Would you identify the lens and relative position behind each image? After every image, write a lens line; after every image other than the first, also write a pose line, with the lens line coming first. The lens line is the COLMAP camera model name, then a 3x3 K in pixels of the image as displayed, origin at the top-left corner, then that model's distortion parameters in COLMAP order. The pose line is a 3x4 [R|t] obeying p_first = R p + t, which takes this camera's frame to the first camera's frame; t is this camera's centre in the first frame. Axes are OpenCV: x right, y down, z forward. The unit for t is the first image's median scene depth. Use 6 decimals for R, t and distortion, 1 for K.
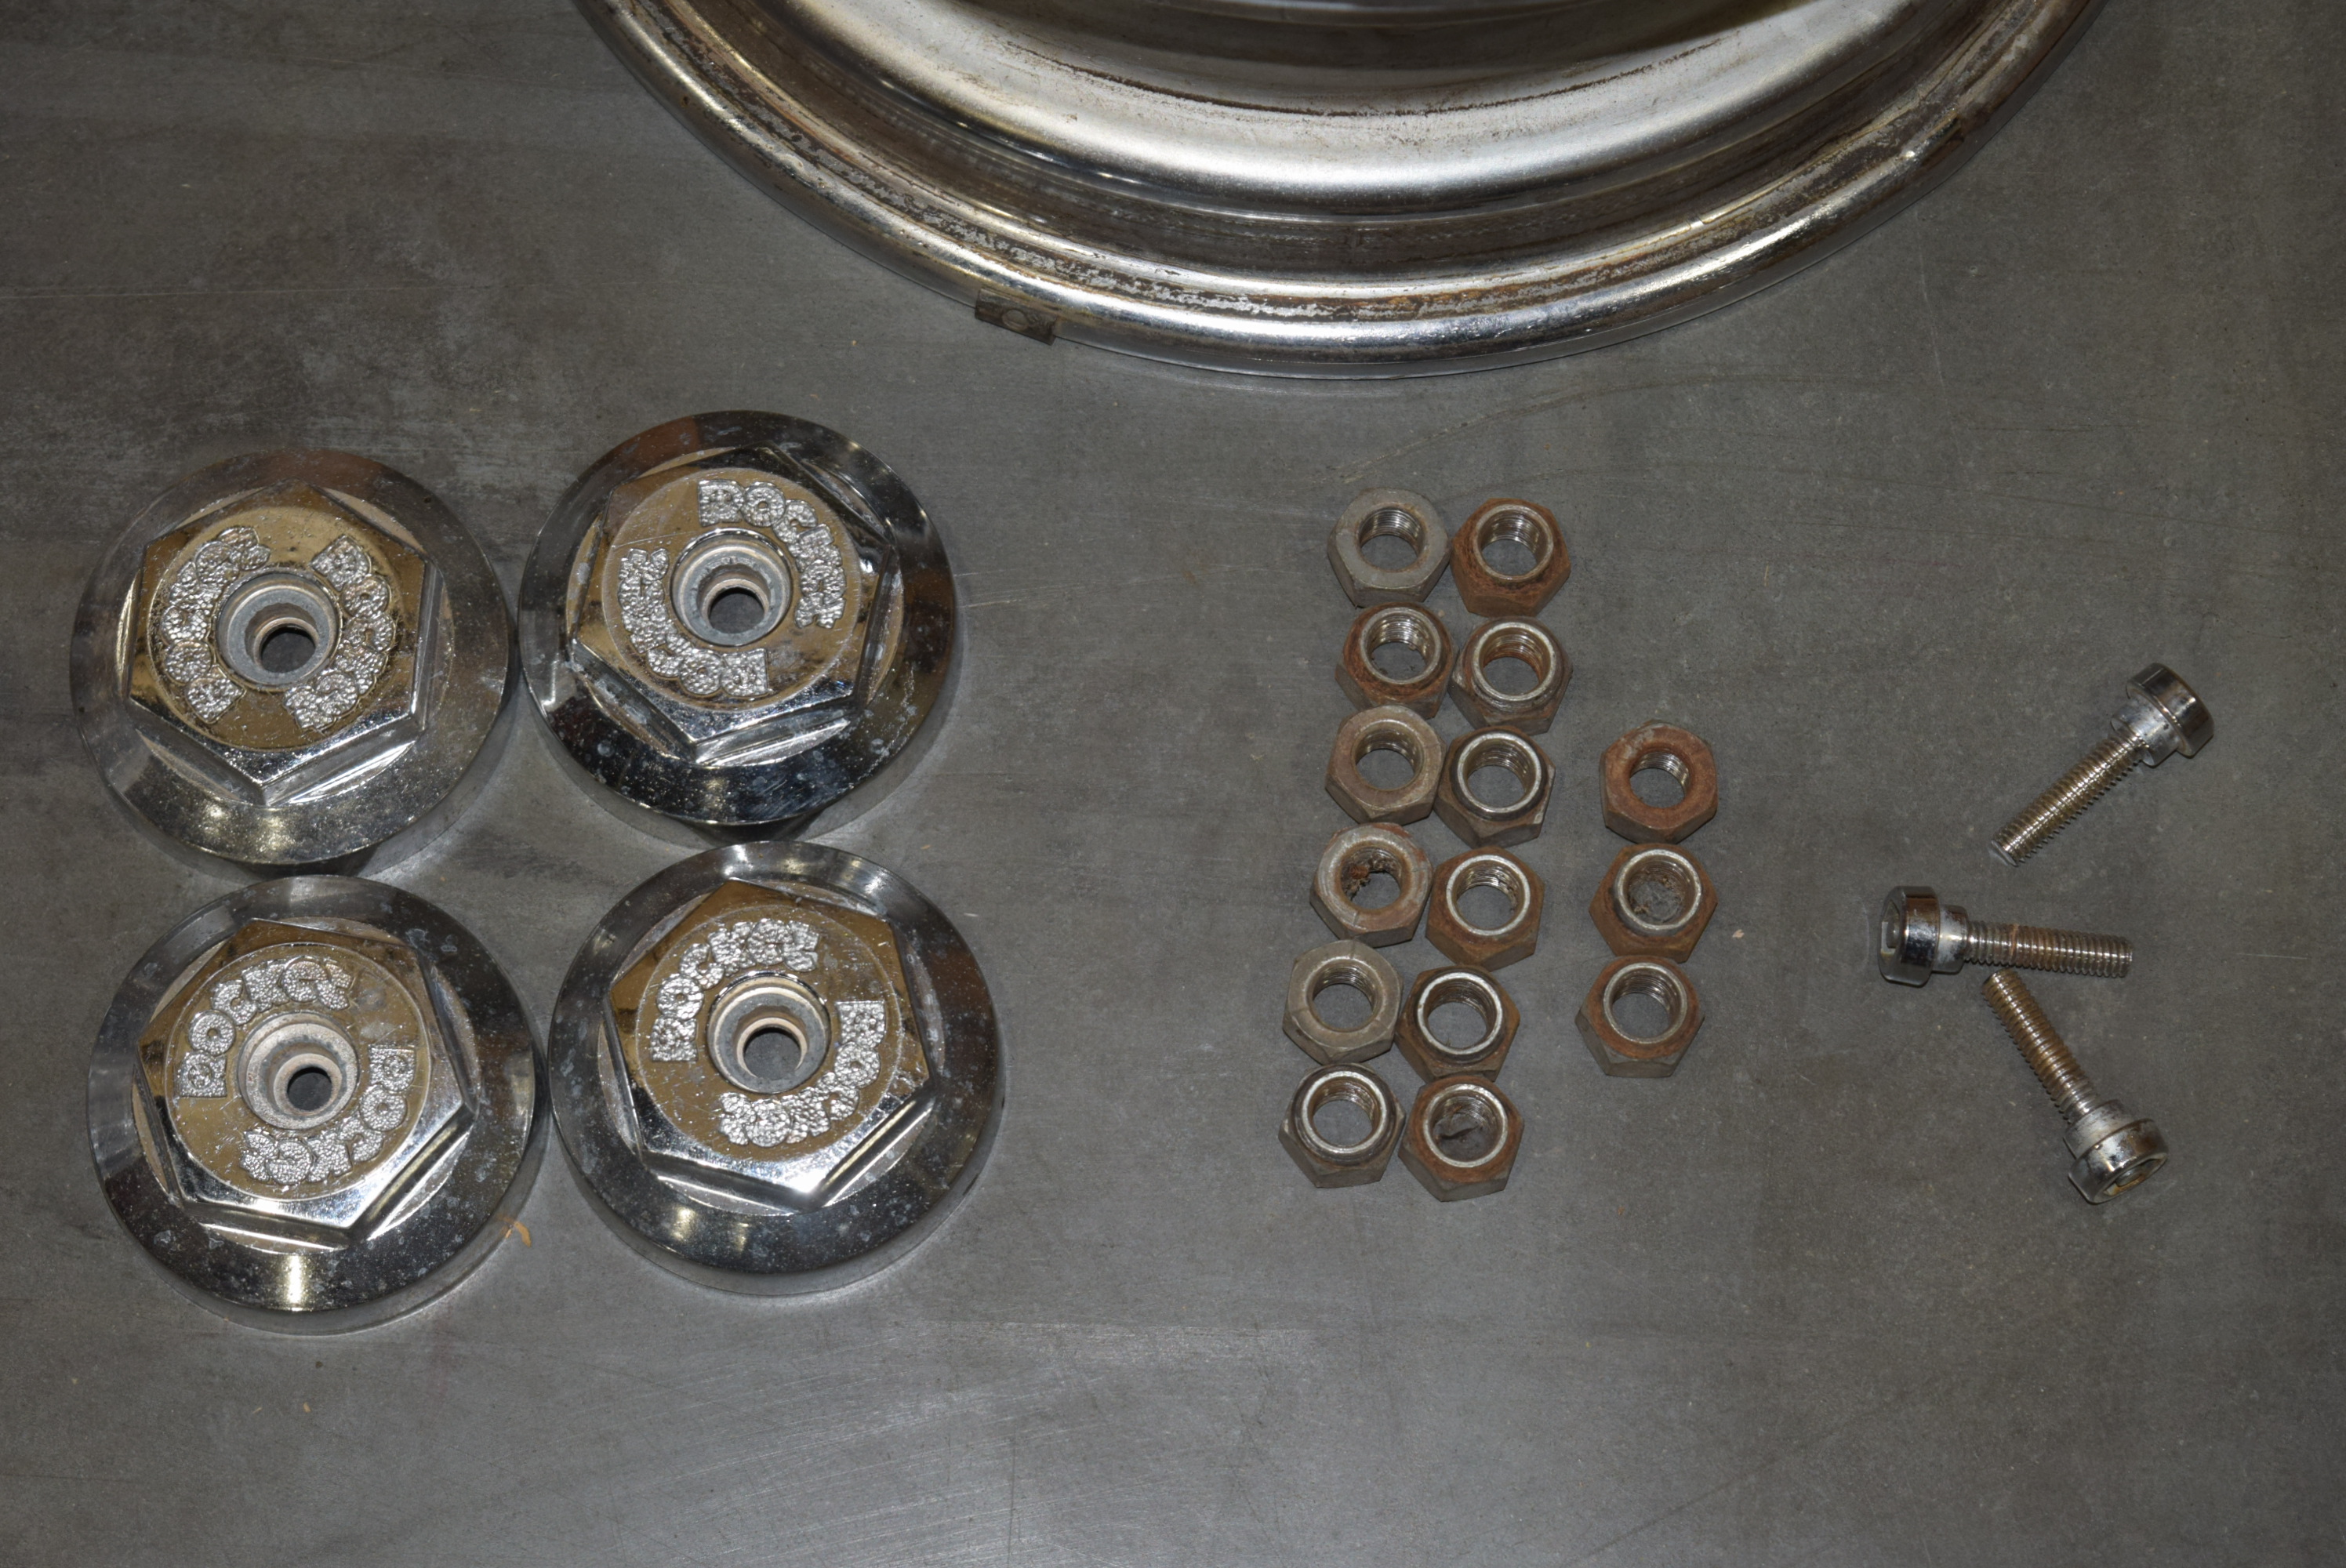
lens RADIAL K [[5078.3, 0, 1168.4], [0, 5078.3, 774.3], [0, 0, 1]] dist [-0.053627, 0.000000]
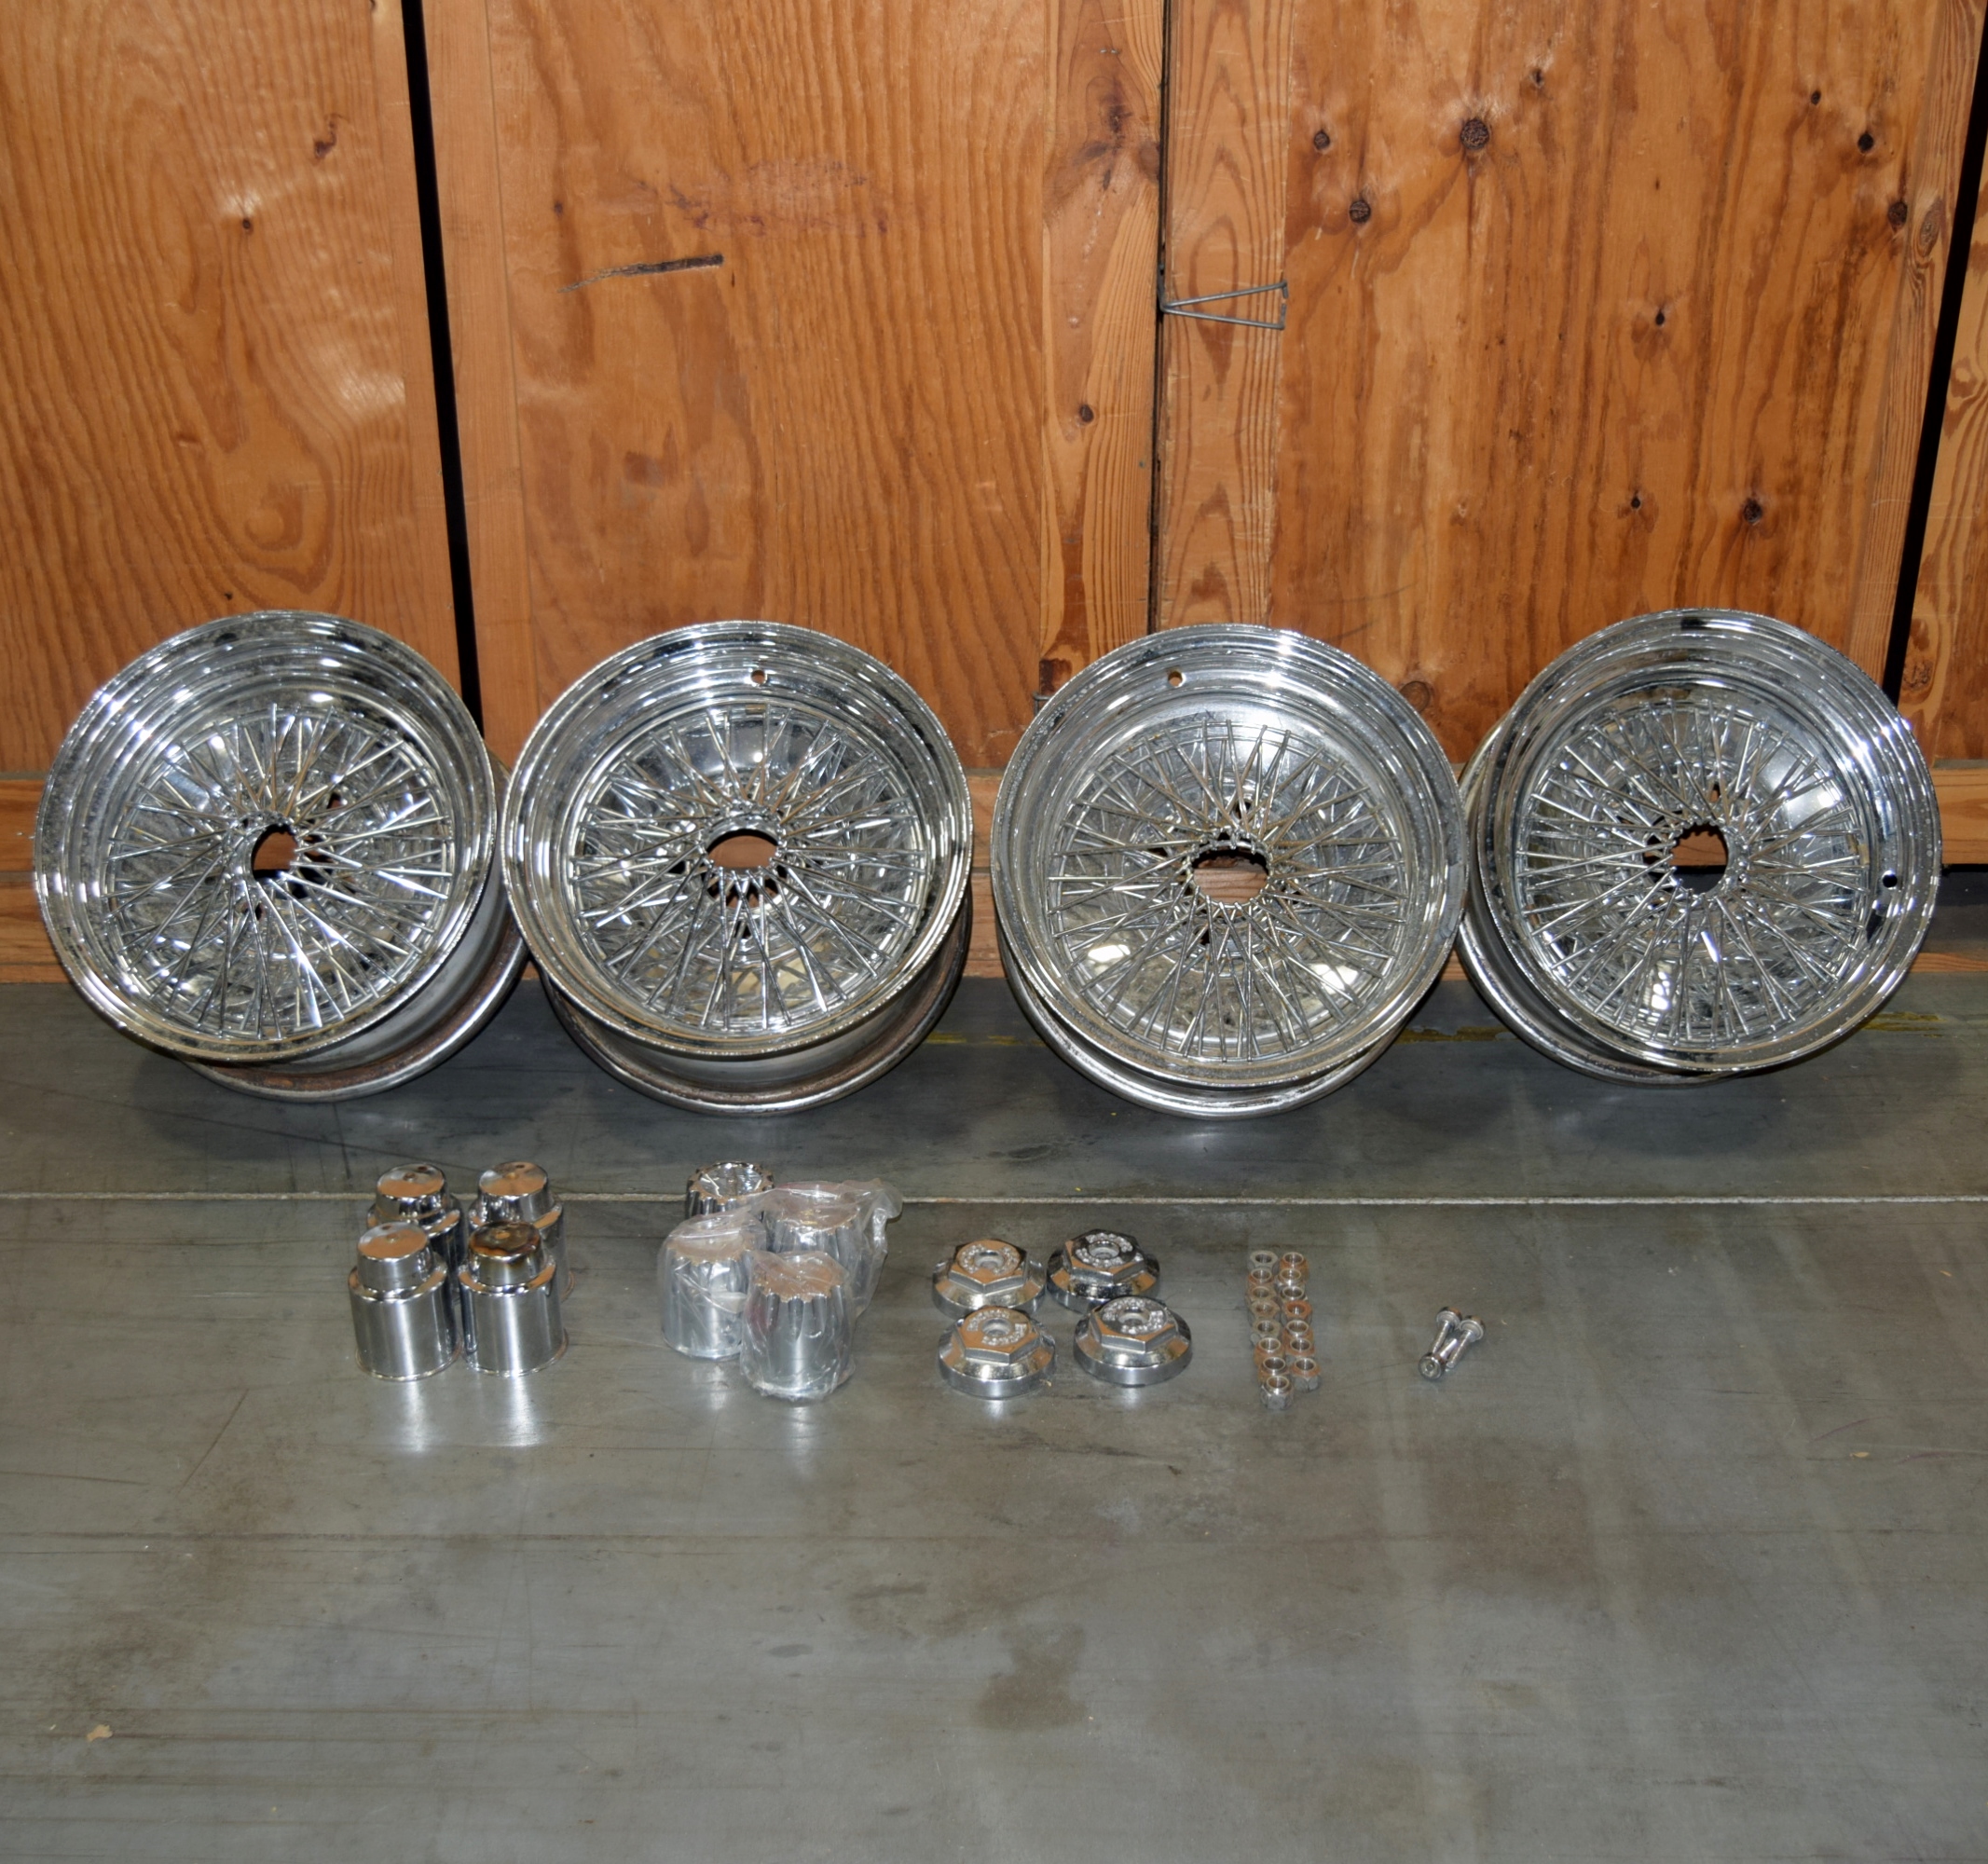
lens RADIAL K [[2827.7, 0, 1028.1], [0, 2827.7, 897.6], [0, 0, 1]] dist [-0.035043, 0.000000]
pose [[0.999536, -0.018143, 0.024483, -0.227344], [0.030228, 0.691756, -0.721499, 1.142940], [-0.003846, 0.721904, 0.691983, -0.638773]]
